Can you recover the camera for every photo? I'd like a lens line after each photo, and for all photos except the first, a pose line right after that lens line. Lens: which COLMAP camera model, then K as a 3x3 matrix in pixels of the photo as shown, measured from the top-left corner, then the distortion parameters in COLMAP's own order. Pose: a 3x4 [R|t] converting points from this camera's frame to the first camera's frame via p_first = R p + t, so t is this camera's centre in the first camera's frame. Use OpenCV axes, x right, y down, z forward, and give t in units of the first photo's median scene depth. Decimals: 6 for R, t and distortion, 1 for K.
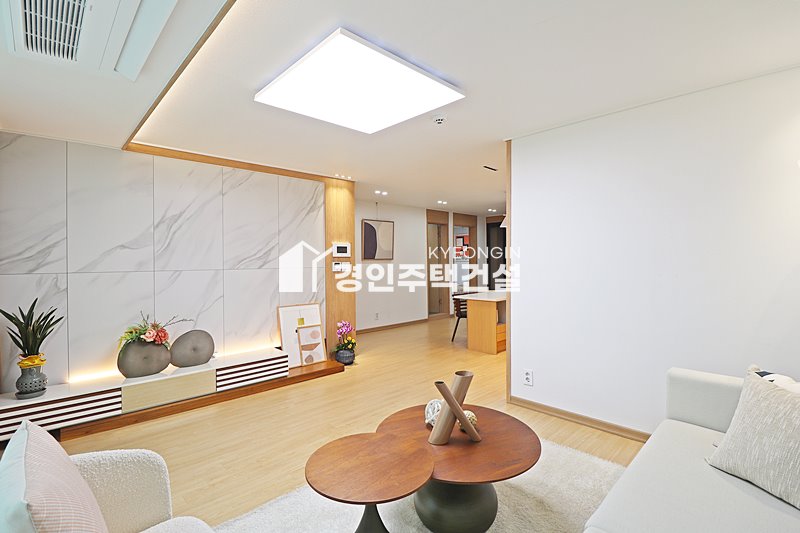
lens RADIAL K [[376.1, 0, 386.9], [0, 376.1, 262.6], [0, 0, 1]] dist [-0.015997, -0.006389]
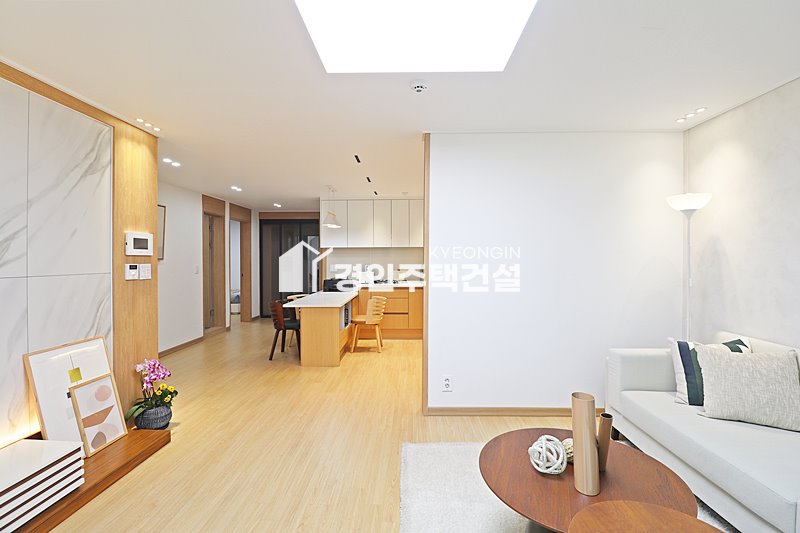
lens RADIAL K [[376.1, 0, 406.5], [0, 376.1, 261.9], [0, 0, 1]] dist [-0.015997, -0.006389]
pose [[0.685823, 0.002416, 0.727764, -0.274266], [-0.000672, 0.999996, -0.002687, -0.003486], [-0.727768, 0.001354, 0.685822, 0.280882]]
